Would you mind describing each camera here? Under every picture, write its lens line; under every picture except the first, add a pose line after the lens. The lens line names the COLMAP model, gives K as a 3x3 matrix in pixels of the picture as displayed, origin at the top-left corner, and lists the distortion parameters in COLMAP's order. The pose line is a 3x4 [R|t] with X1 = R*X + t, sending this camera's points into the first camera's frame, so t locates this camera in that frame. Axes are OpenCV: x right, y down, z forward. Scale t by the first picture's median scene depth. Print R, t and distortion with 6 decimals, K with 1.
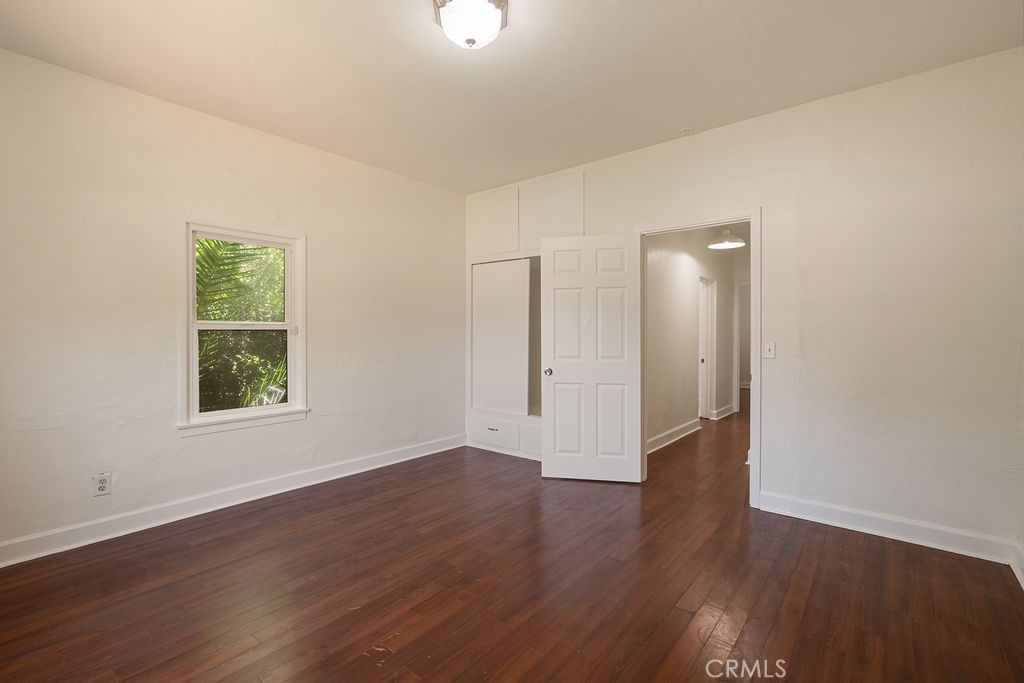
lens RADIAL K [[476.5, 0, 512.0], [0, 476.5, 341.5], [0, 0, 1]] dist [-0.001696, 0.000097]
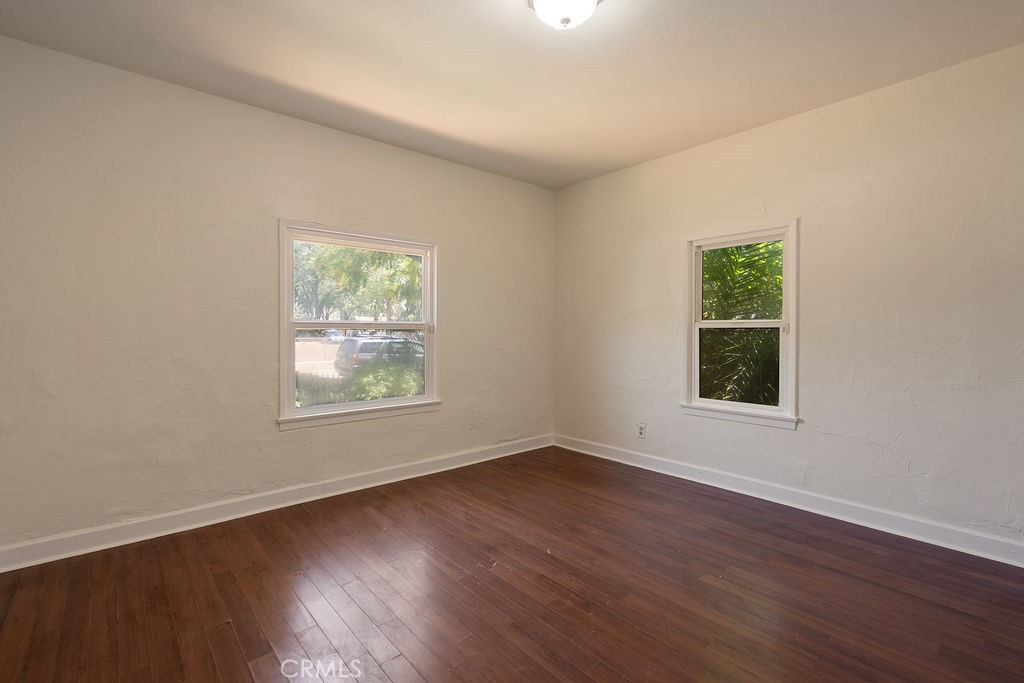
lens RADIAL K [[476.5, 0, 512.0], [0, 476.5, 341.5], [0, 0, 1]] dist [-0.001696, 0.000097]
pose [[-0.201103, 0.020206, -0.979362, 0.623943], [-0.022181, 0.999437, 0.025174, -0.010967], [0.979319, 0.026786, -0.200541, 0.797695]]
